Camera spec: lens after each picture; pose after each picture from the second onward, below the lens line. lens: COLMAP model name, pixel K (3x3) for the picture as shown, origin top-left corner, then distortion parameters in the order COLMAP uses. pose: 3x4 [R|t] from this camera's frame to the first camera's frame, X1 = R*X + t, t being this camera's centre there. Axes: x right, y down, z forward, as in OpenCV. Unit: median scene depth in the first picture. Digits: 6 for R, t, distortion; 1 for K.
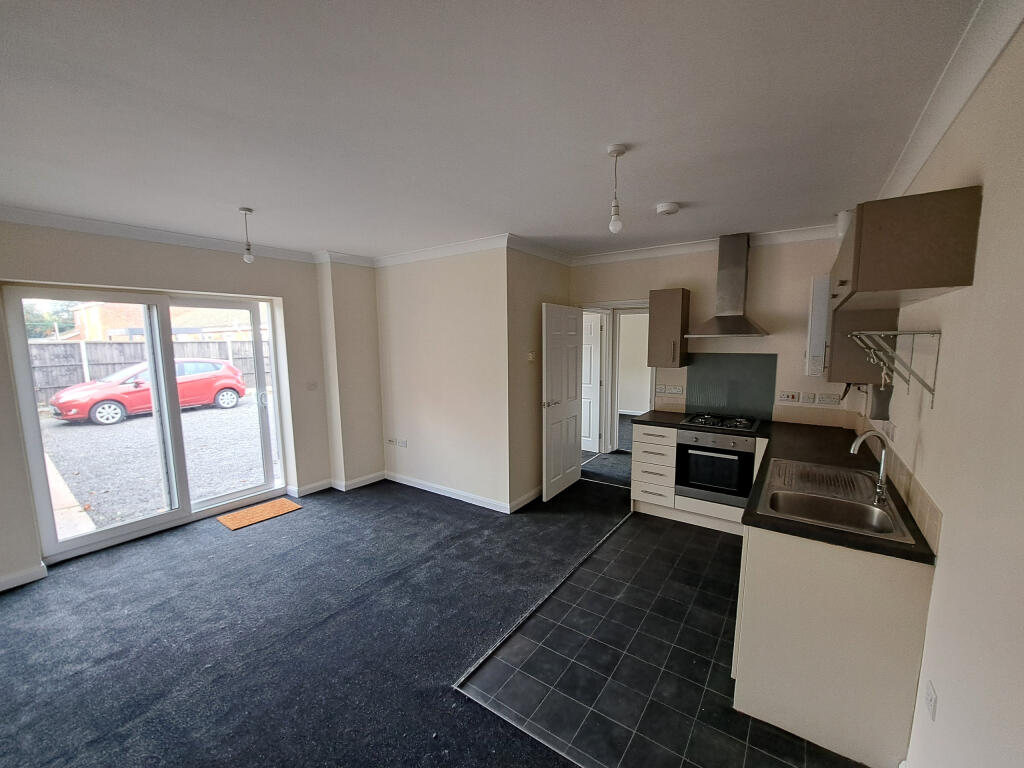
lens RADIAL K [[409.9, 0, 511.8], [0, 409.9, 391.2], [0, 0, 1]] dist [-0.000402, -0.000117]
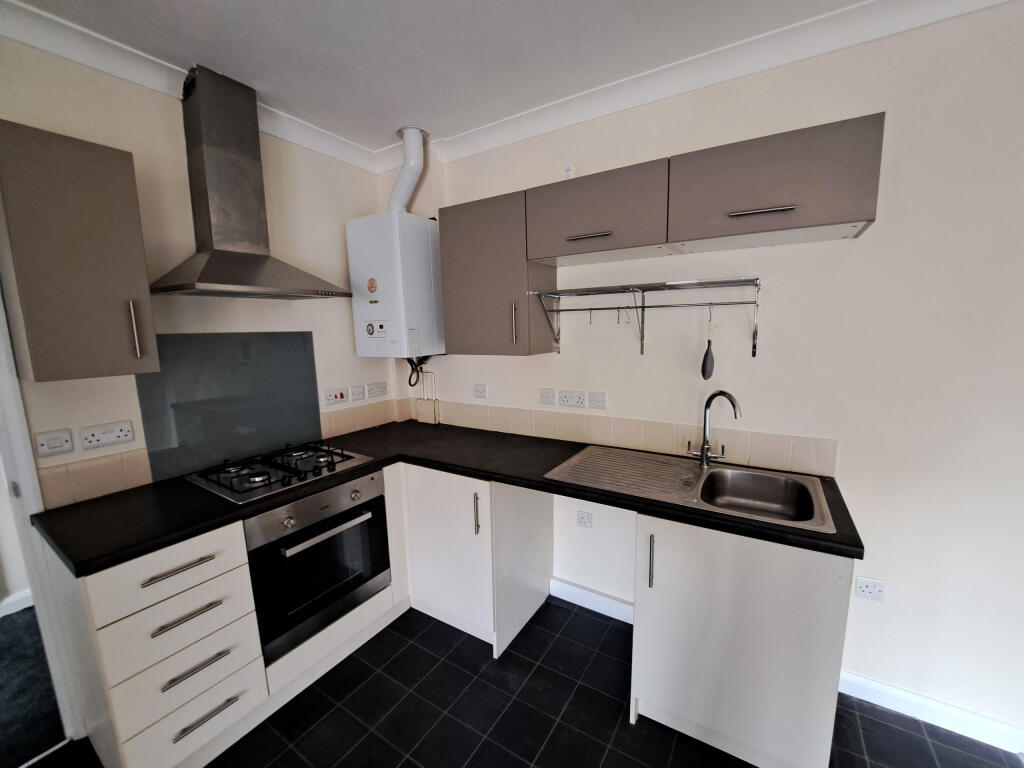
lens RADIAL K [[409.9, 0, 511.8], [0, 409.9, 391.2], [0, 0, 1]] dist [-0.000402, -0.000117]
pose [[-0.083384, -0.142920, 0.986216, 0.003964], [0.135818, 0.978797, 0.153328, -0.057366], [-0.987219, 0.146731, -0.062205, 0.755367]]
